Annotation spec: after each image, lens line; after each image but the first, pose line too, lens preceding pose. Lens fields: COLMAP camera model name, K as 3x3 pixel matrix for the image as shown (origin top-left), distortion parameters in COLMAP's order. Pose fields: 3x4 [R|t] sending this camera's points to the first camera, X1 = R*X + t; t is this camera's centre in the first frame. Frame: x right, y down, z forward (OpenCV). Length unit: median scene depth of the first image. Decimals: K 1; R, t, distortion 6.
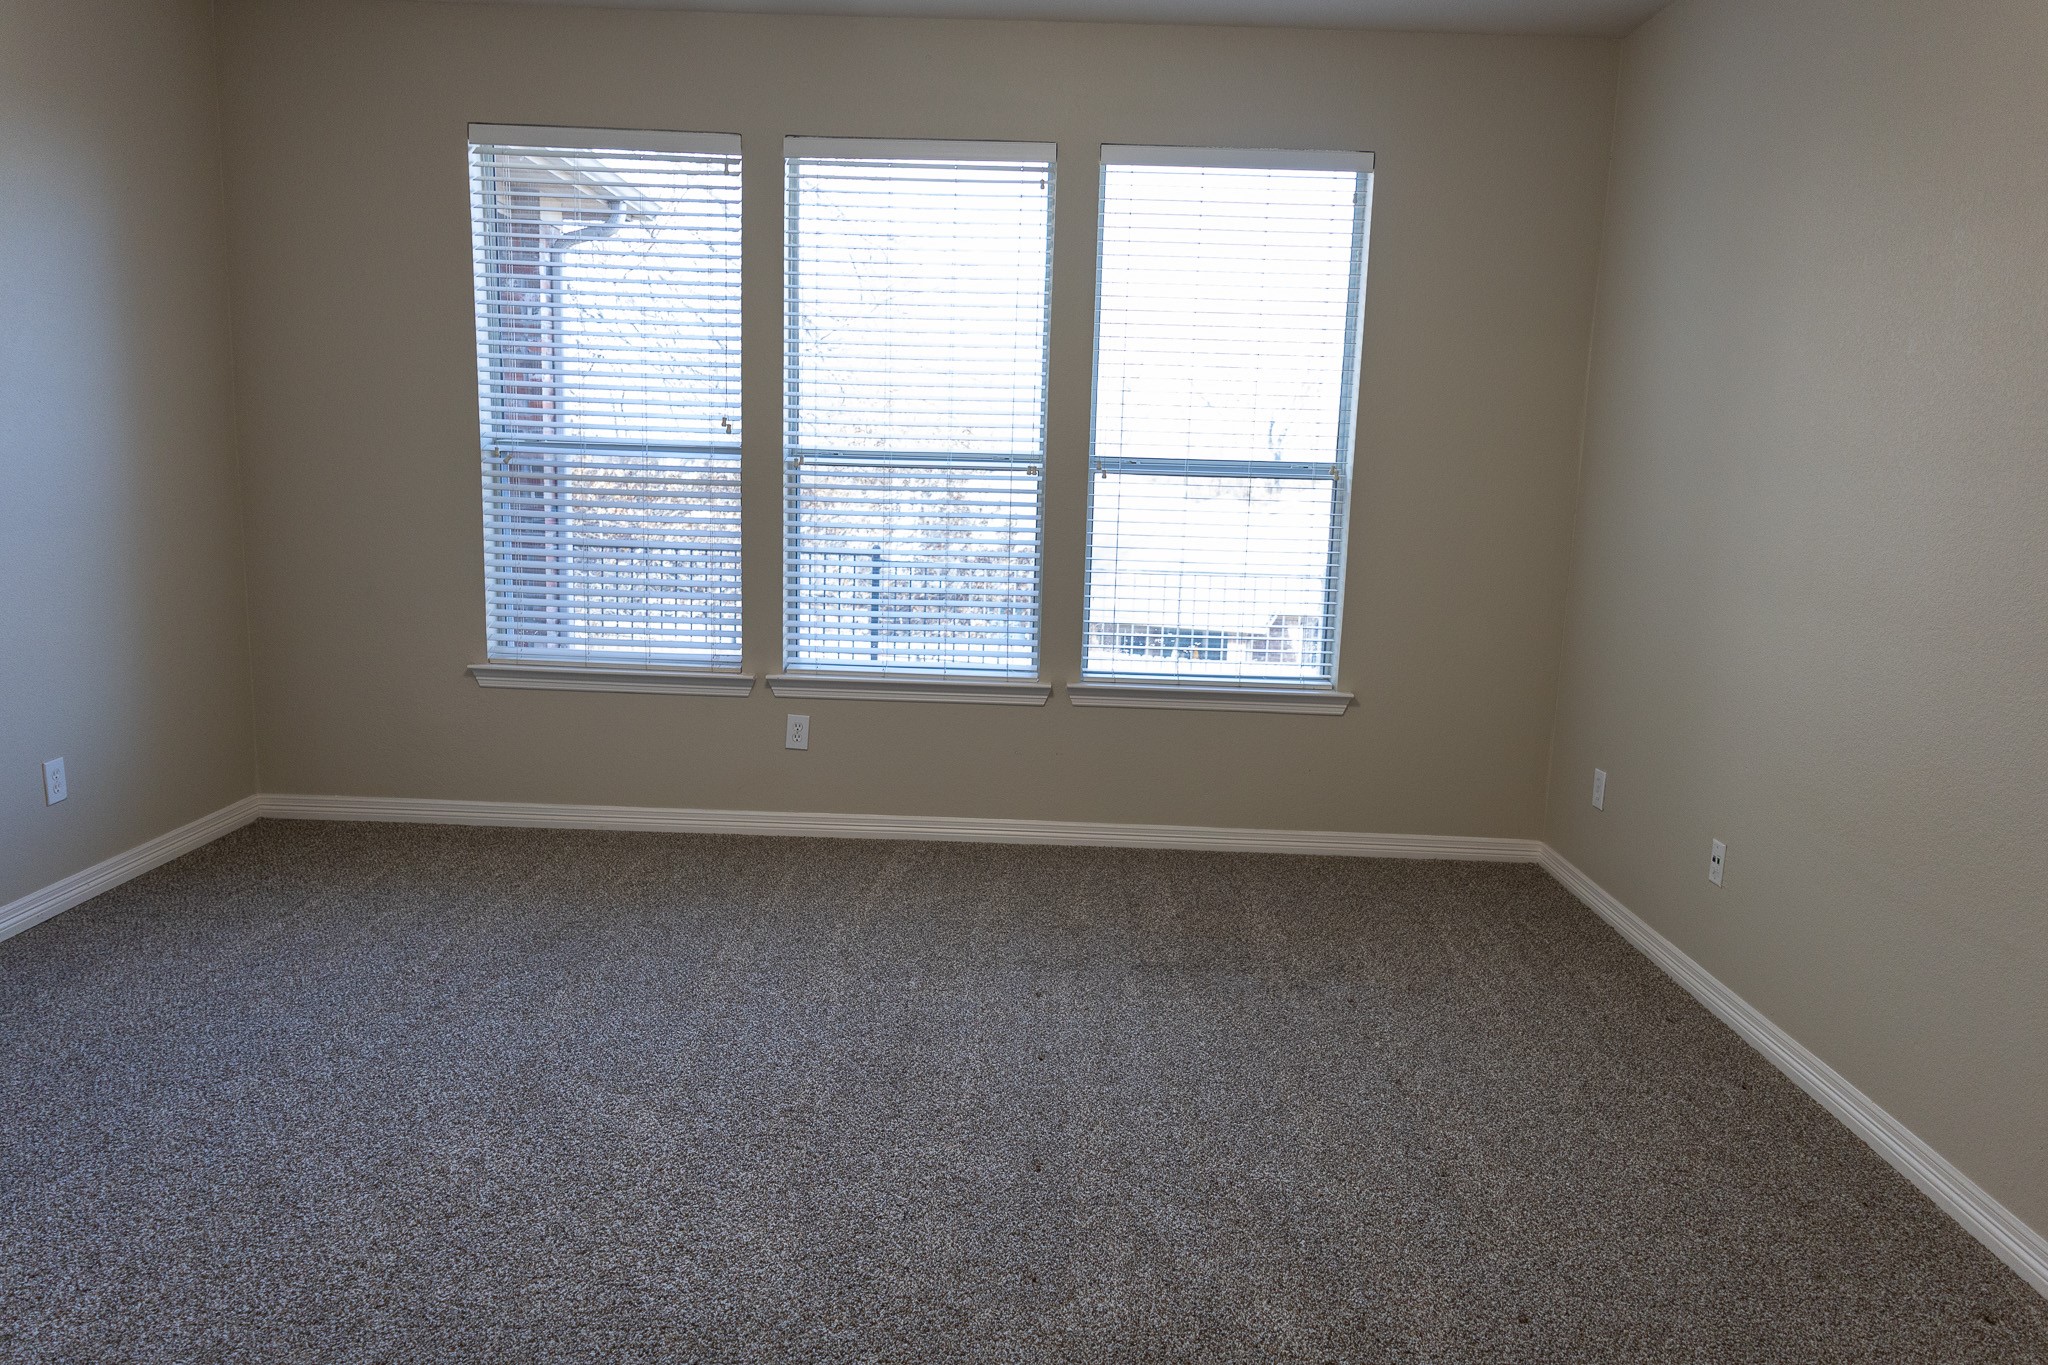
lens RADIAL K [[1453.9, 0, 1024.0], [0, 1453.9, 682.5], [0, 0, 1]] dist [0.036210, -0.005611]
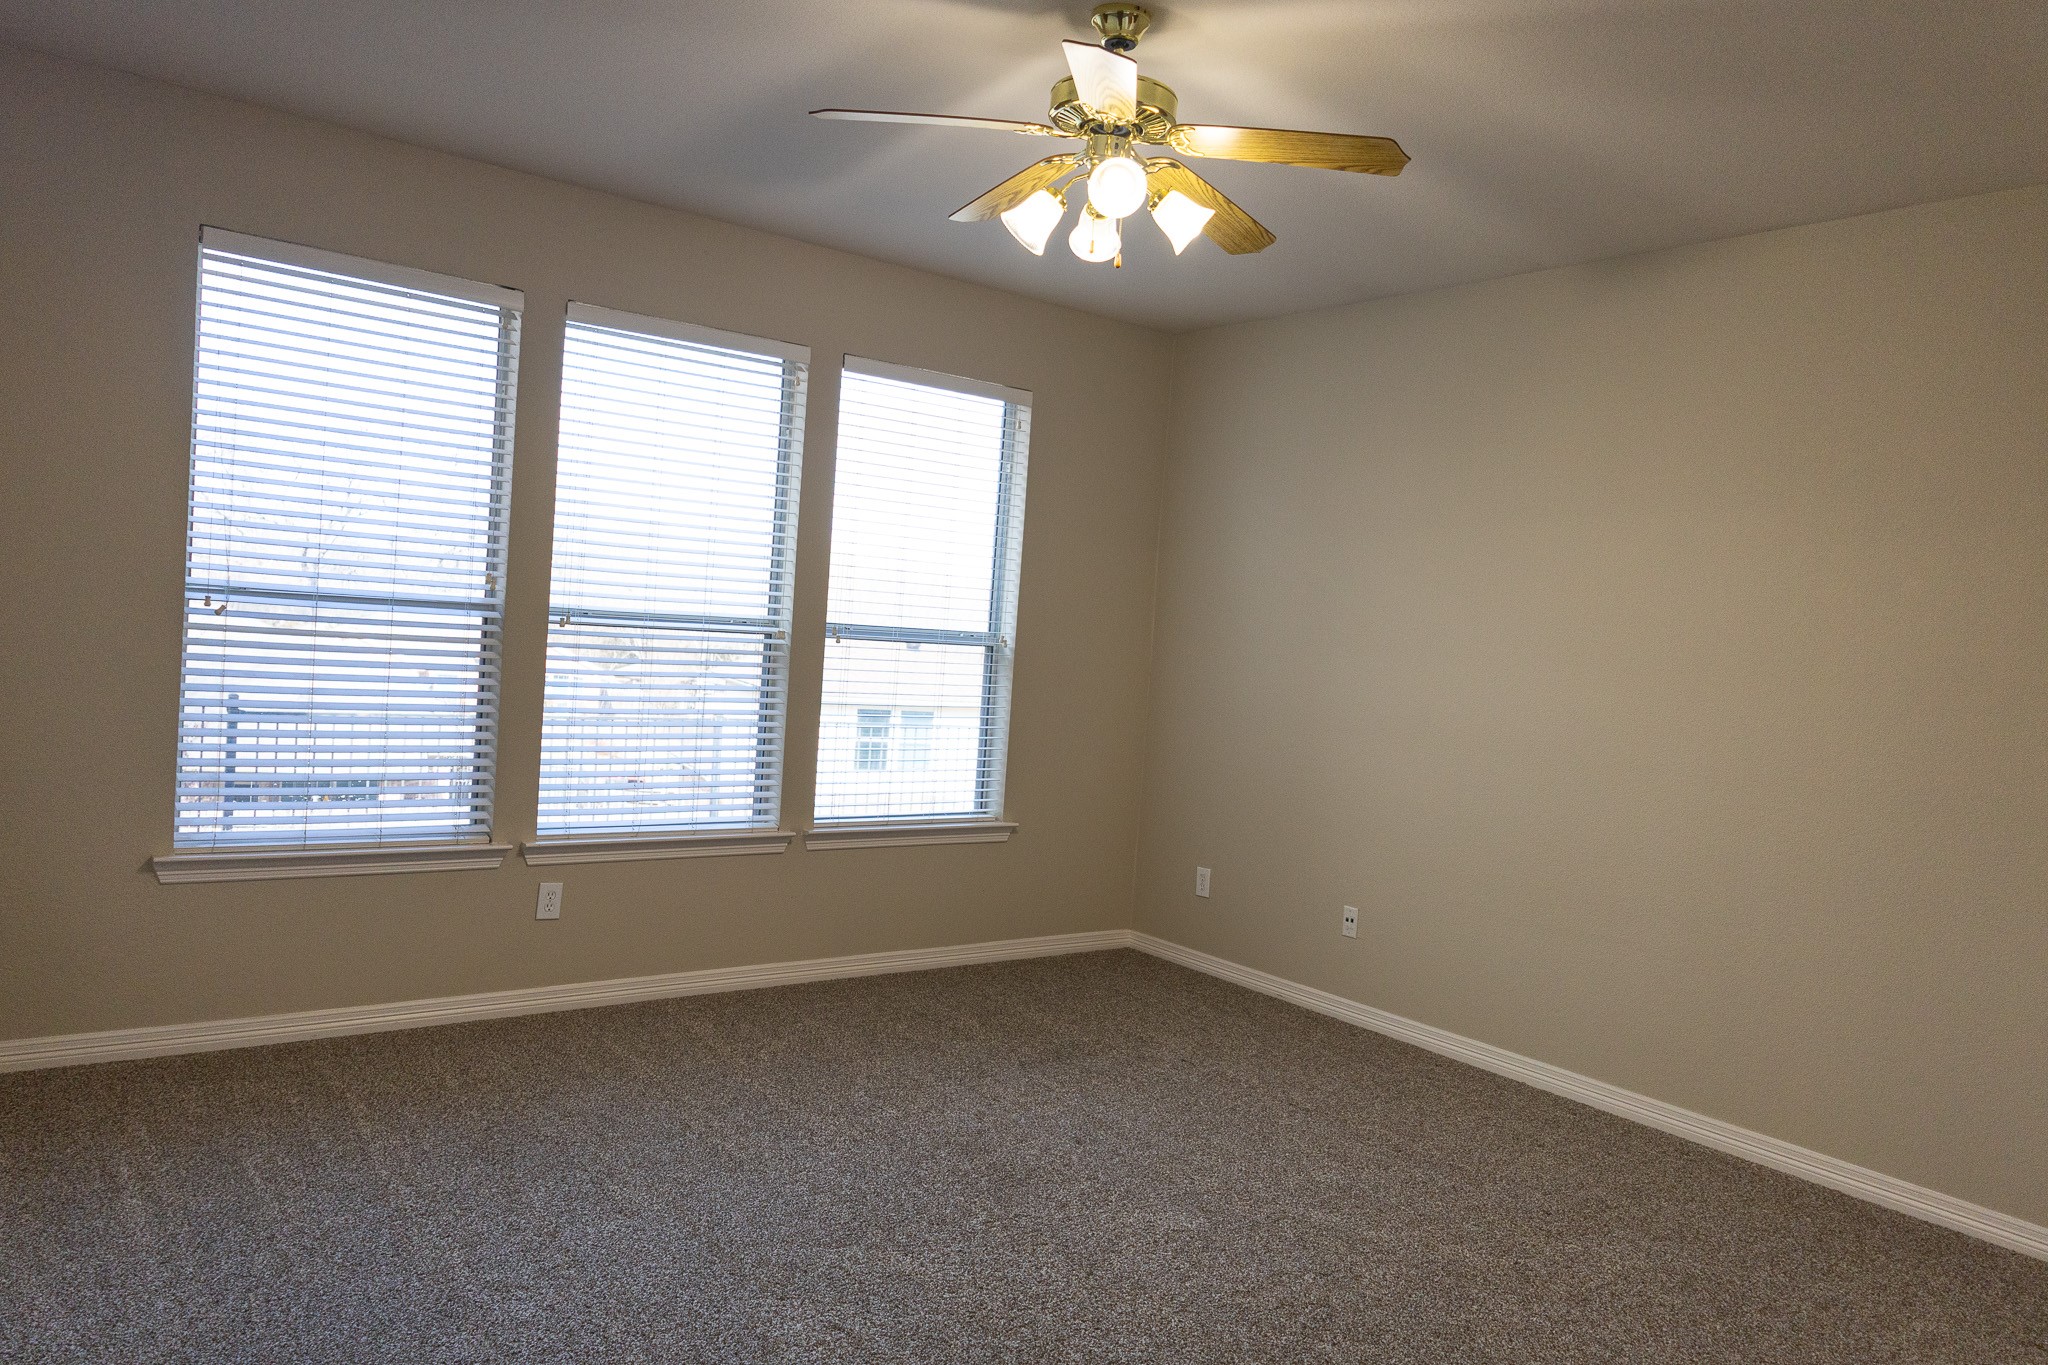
lens RADIAL K [[1453.9, 0, 1024.0], [0, 1453.9, 682.5], [0, 0, 1]] dist [0.036210, -0.005611]
pose [[0.778559, -0.001879, 0.627569, -0.517487], [0.060434, 0.995573, -0.071993, -0.020913], [-0.624655, 0.093978, 0.775225, 0.051232]]
